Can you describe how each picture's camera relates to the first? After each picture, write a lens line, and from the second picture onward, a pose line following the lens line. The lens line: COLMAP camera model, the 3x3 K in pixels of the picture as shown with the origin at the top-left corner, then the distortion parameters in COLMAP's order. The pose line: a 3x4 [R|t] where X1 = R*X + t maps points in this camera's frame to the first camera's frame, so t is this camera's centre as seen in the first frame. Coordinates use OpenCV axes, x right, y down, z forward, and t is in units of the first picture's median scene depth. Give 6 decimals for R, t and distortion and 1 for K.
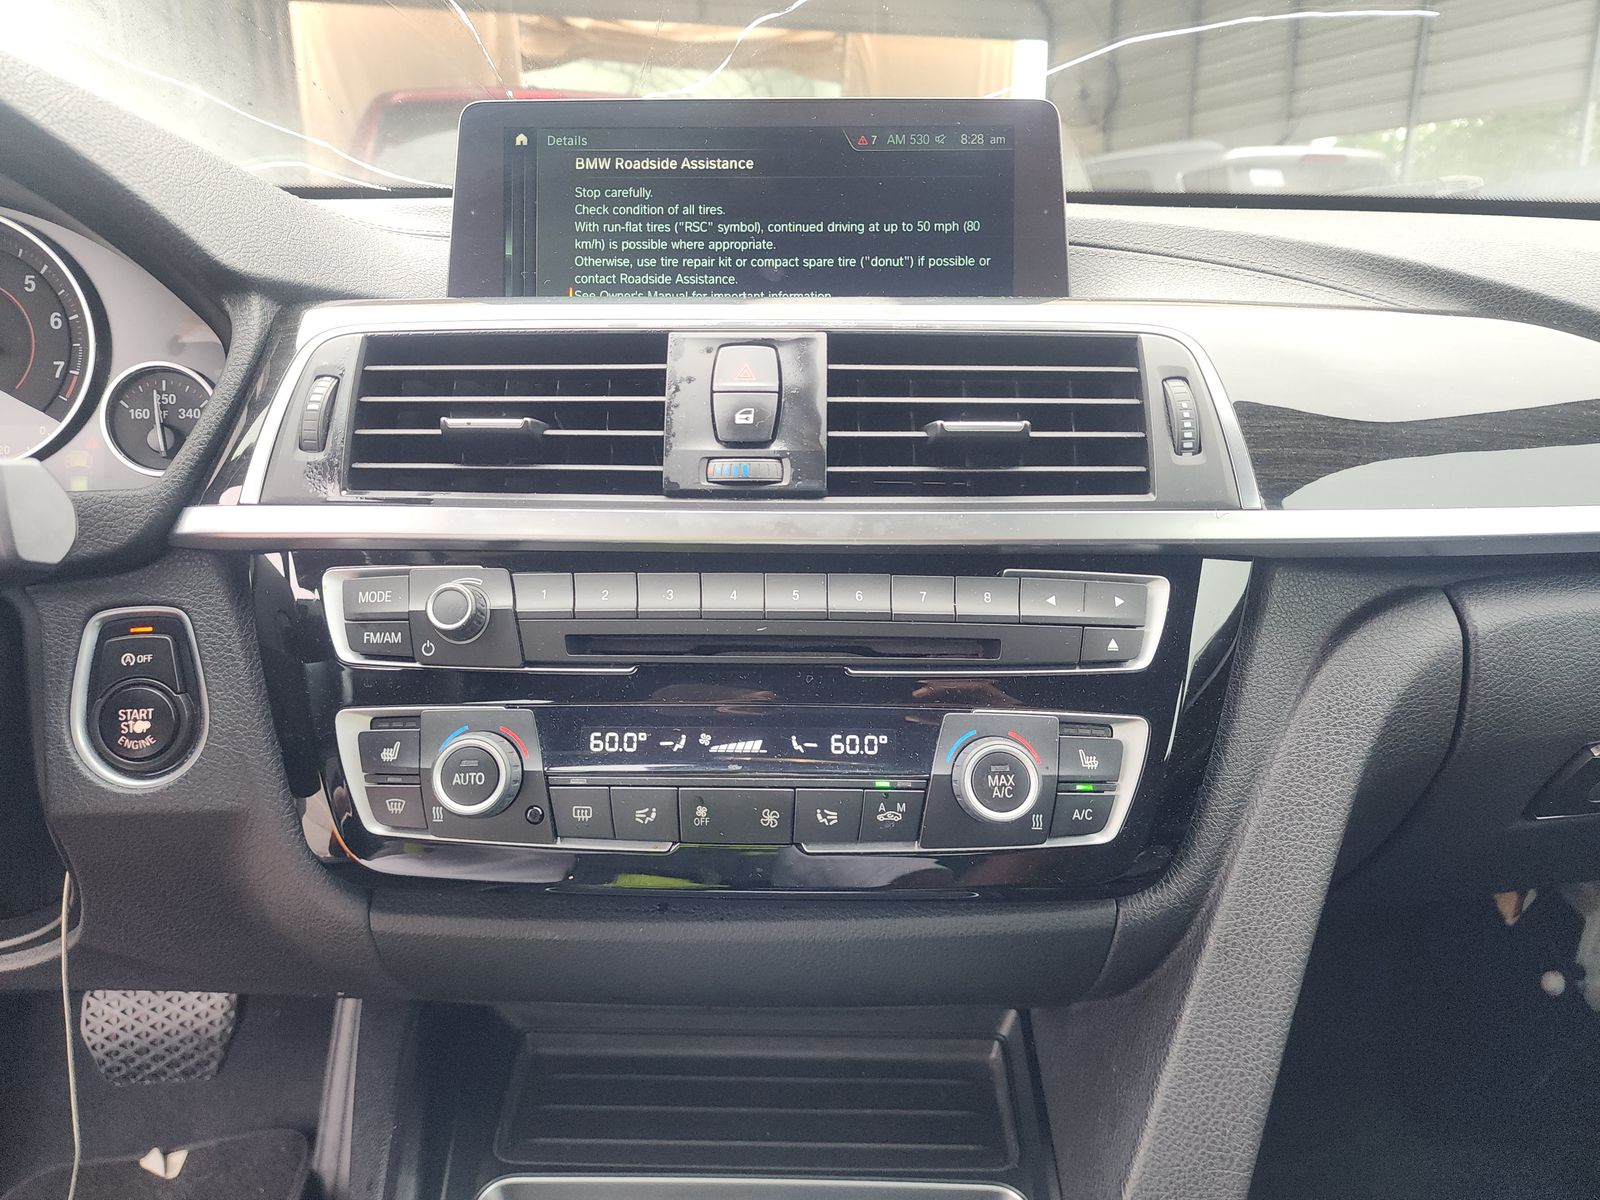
lens RADIAL K [[1067.9, 0, 784.1], [0, 1067.9, 595.7], [0, 0, 1]] dist [0.032035, -0.035297]
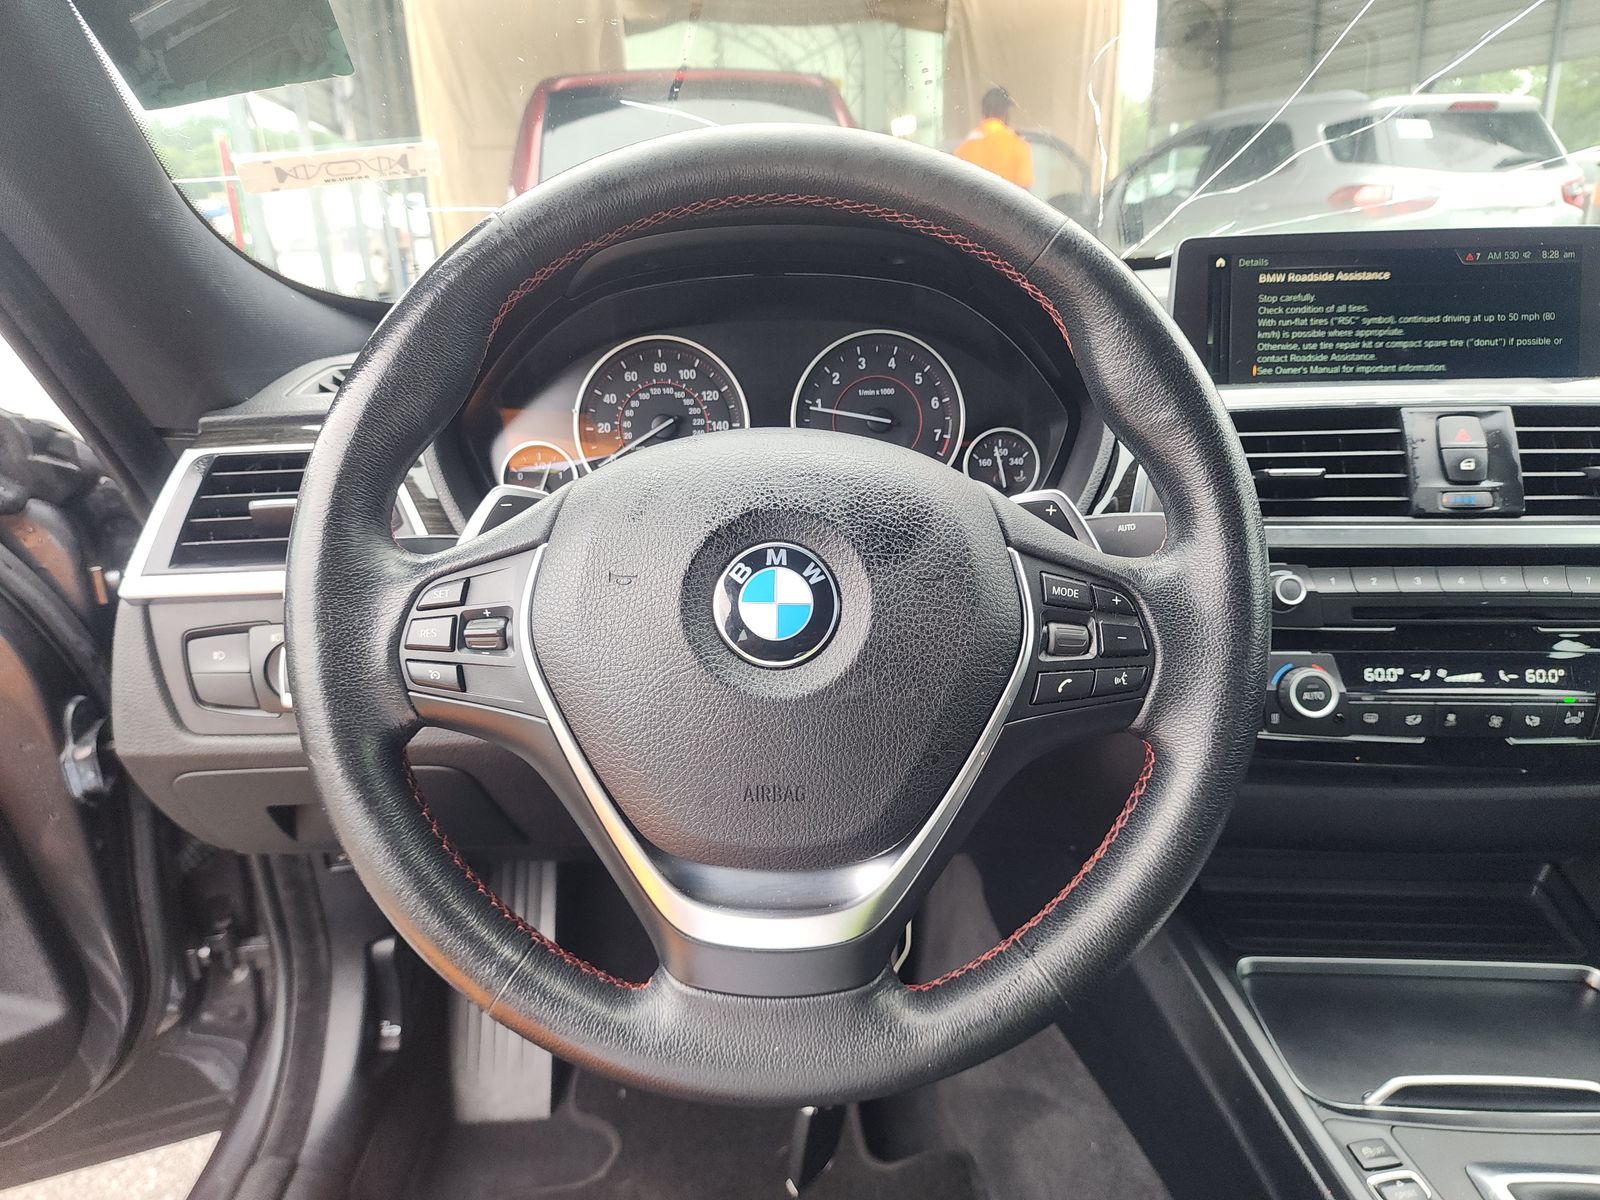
lens RADIAL K [[1067.9, 0, 796.0], [0, 1067.9, 610.0], [0, 0, 1]] dist [0.032035, -0.035297]
pose [[0.998019, -0.008671, -0.062315, -0.733476], [0.011826, 0.998657, 0.050445, -0.038835], [0.061794, -0.051082, 0.996781, -0.500907]]
